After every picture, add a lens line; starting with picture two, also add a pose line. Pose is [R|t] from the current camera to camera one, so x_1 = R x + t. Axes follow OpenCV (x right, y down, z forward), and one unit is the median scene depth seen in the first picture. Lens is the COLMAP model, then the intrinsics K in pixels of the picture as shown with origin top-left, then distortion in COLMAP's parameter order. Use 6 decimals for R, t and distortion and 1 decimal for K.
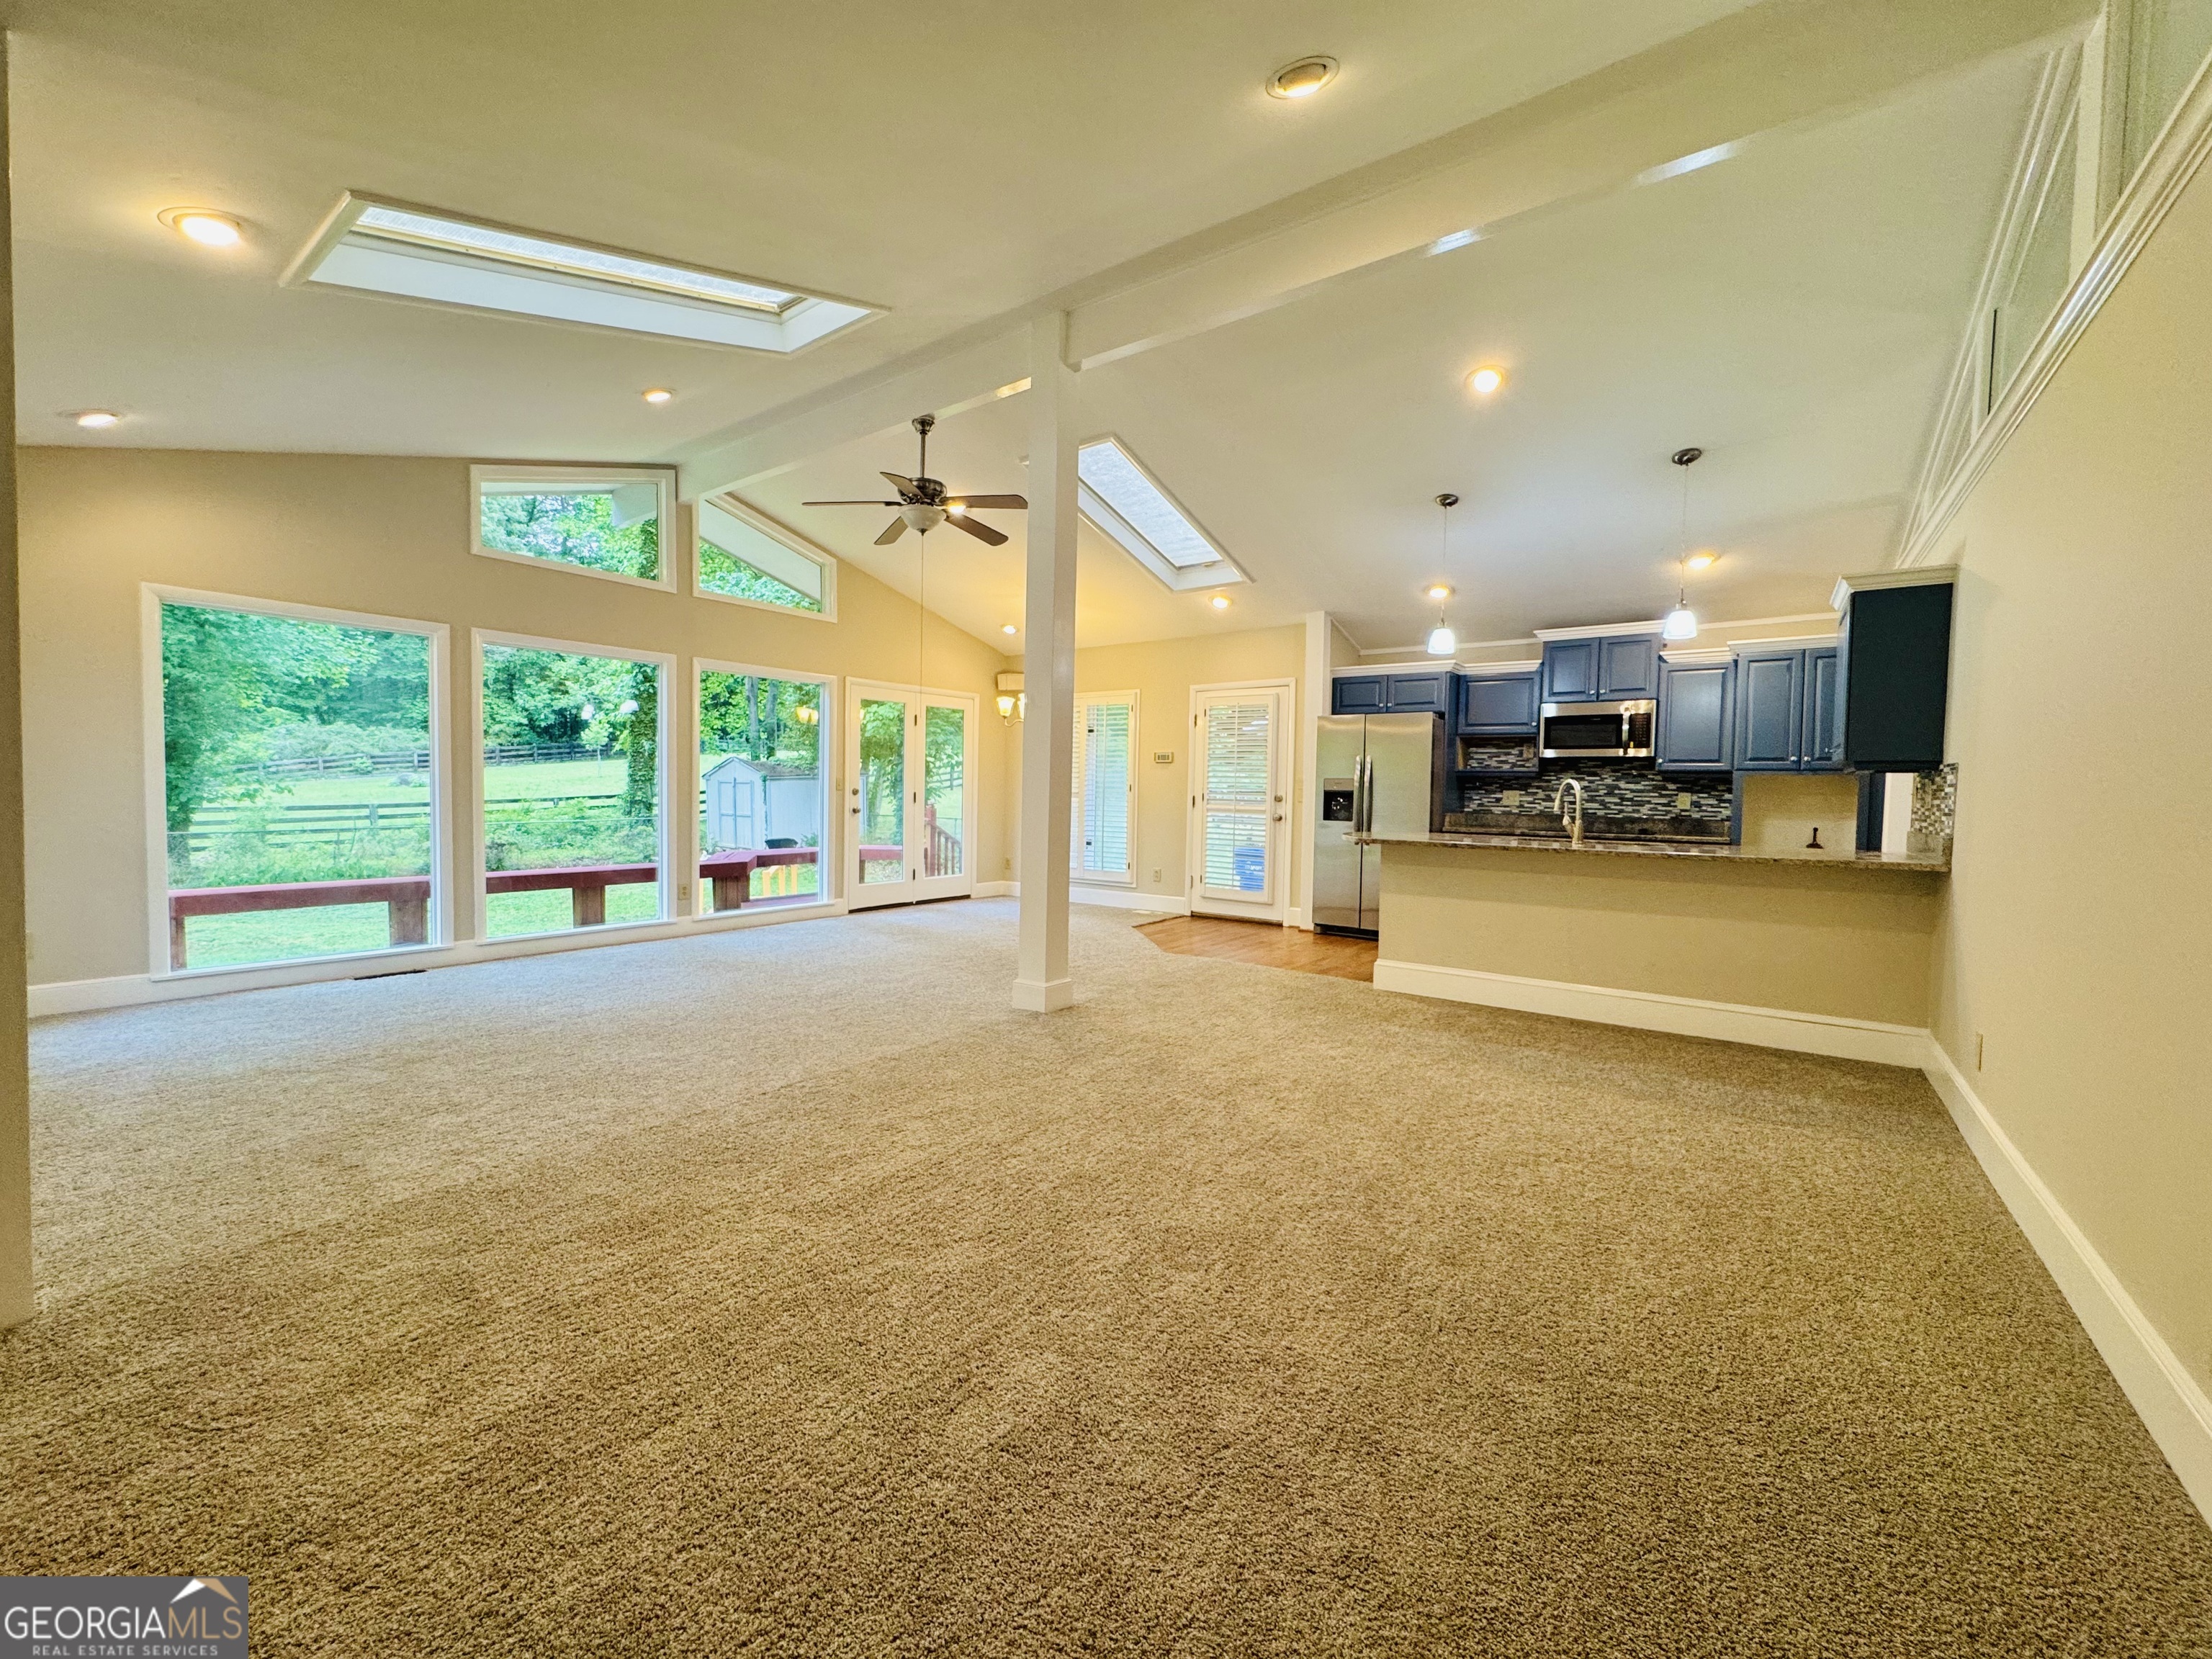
lens RADIAL K [[889.1, 0, 1106.0], [0, 889.1, 826.1], [0, 0, 1]] dist [-0.003728, 0.000975]
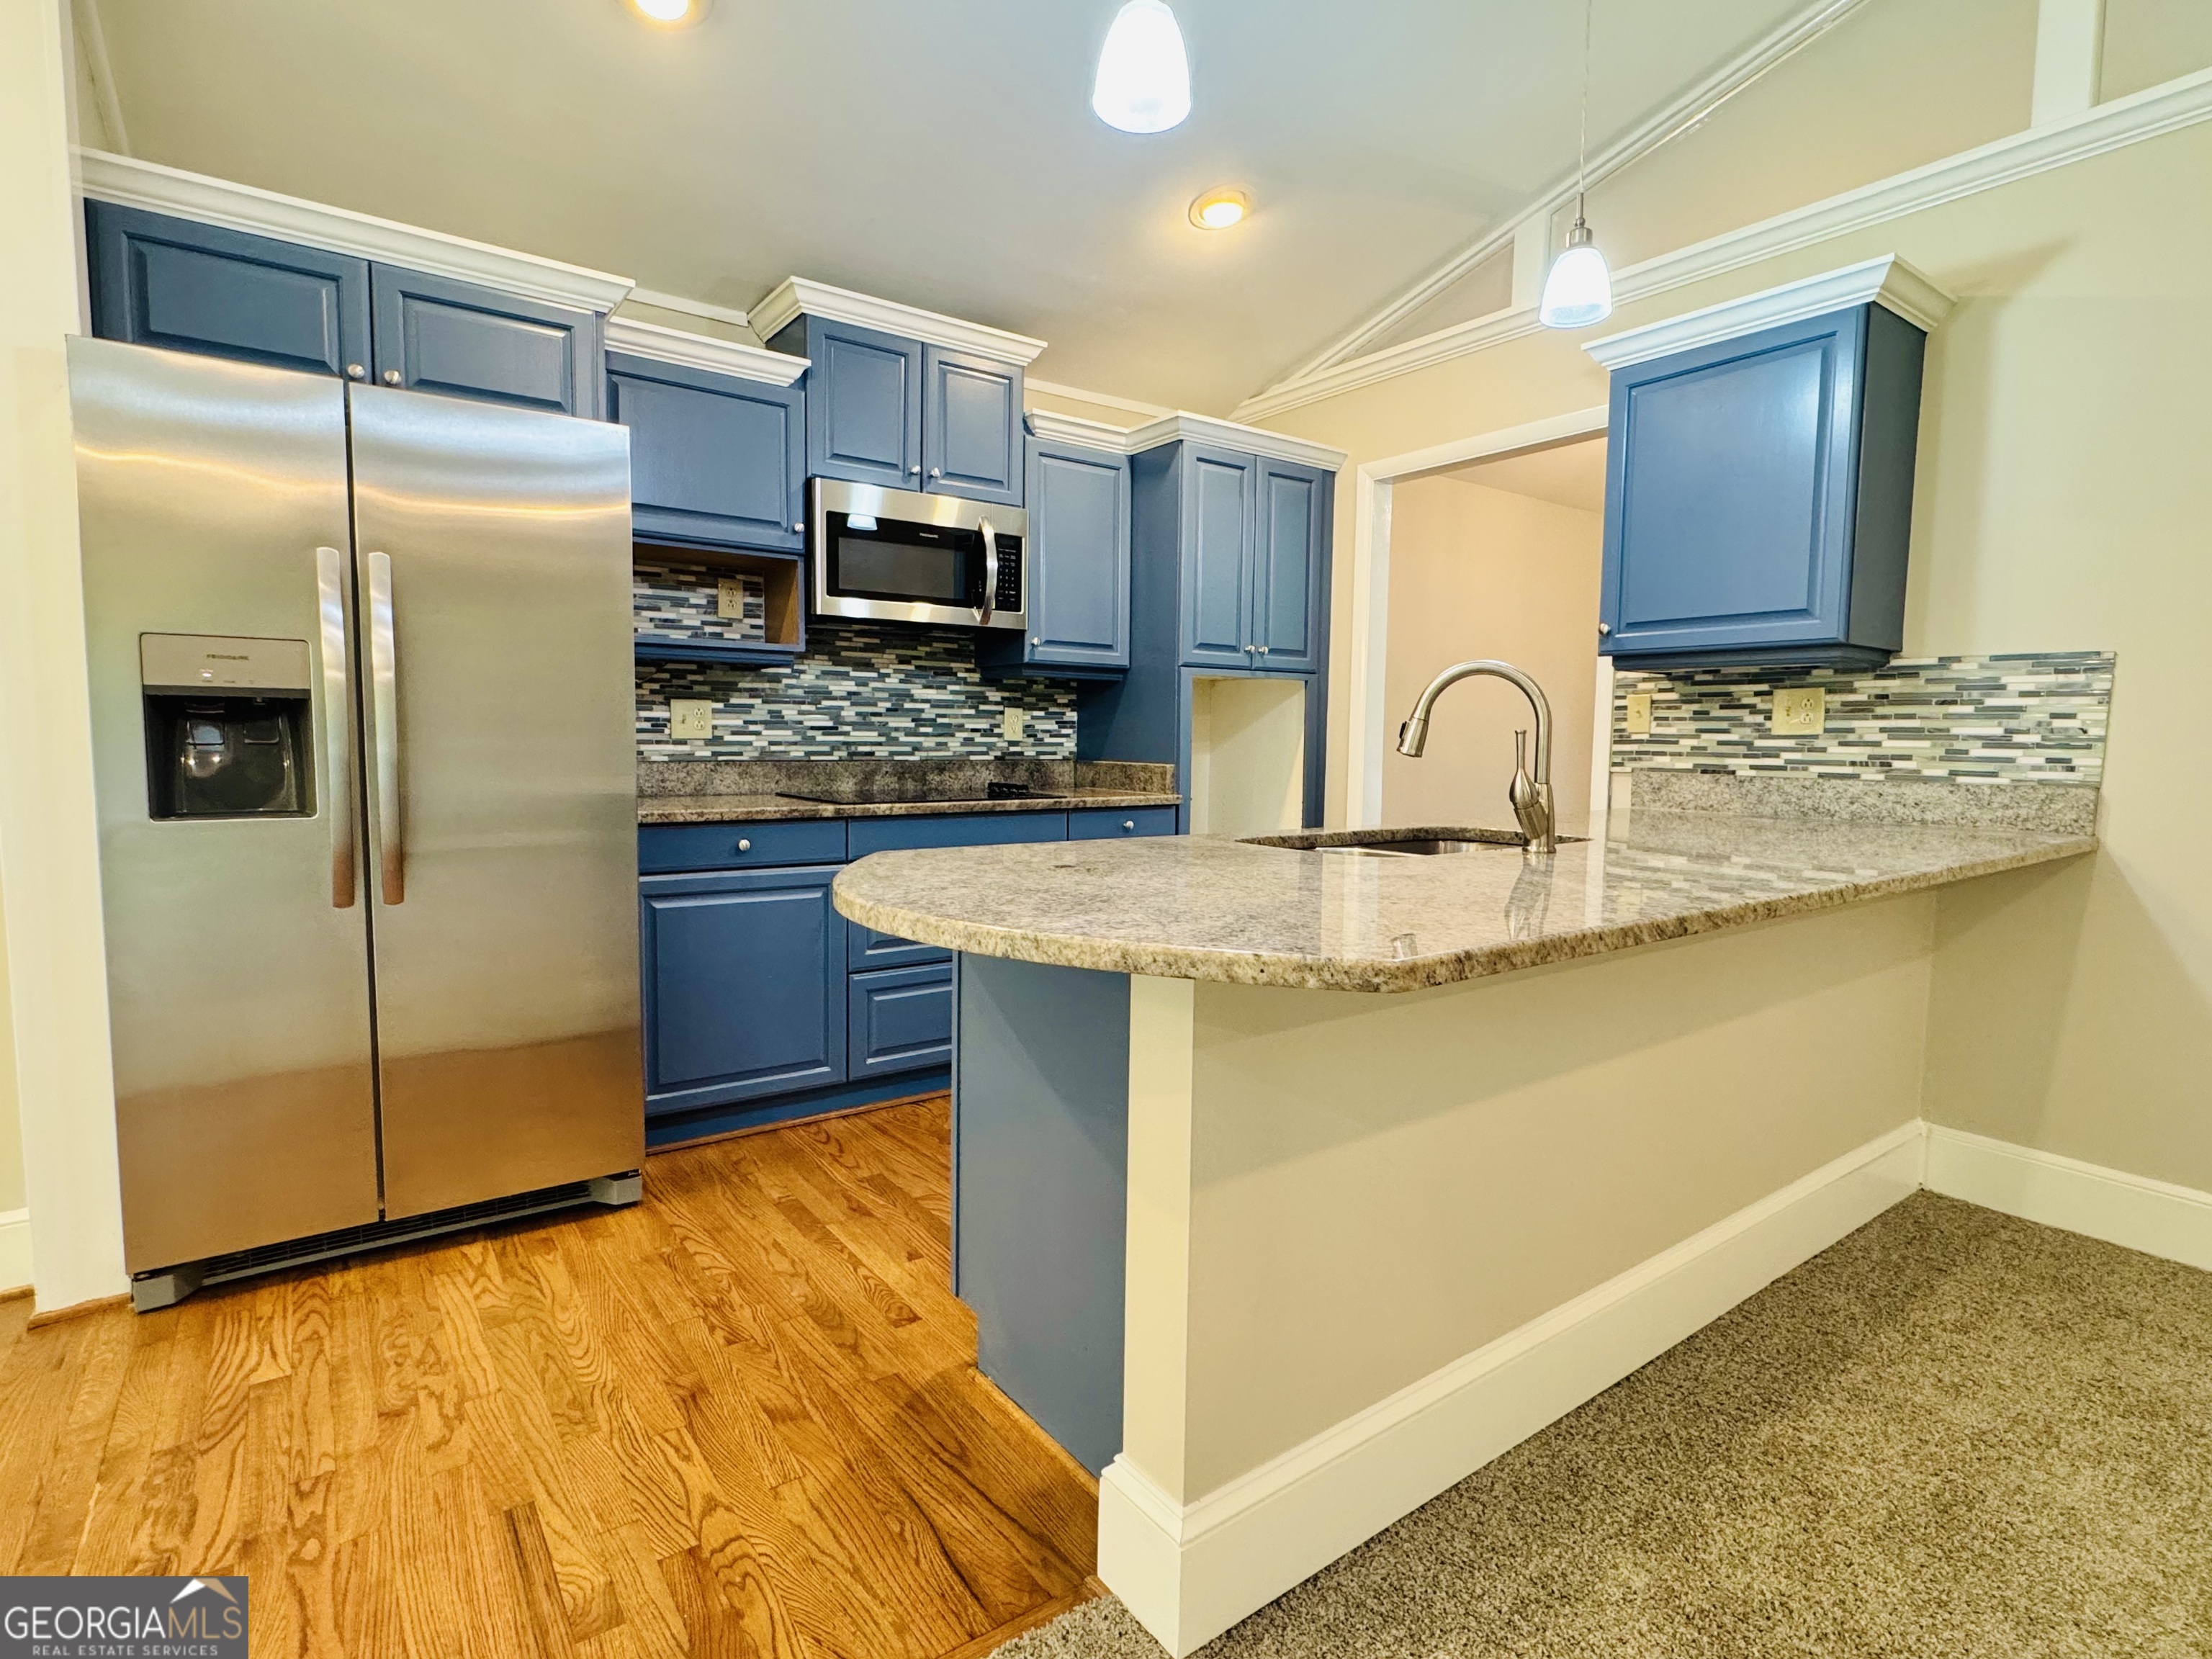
lens RADIAL K [[1116.9, 0, 1110.5], [0, 1116.9, 834.8], [0, 0, 1]] dist [0.021323, 0.000295]
pose [[0.295808, -0.099215, 0.950081, 0.043793], [0.035675, 0.995045, 0.092803, -0.021840], [-0.954581, 0.006442, 0.297882, 0.722093]]
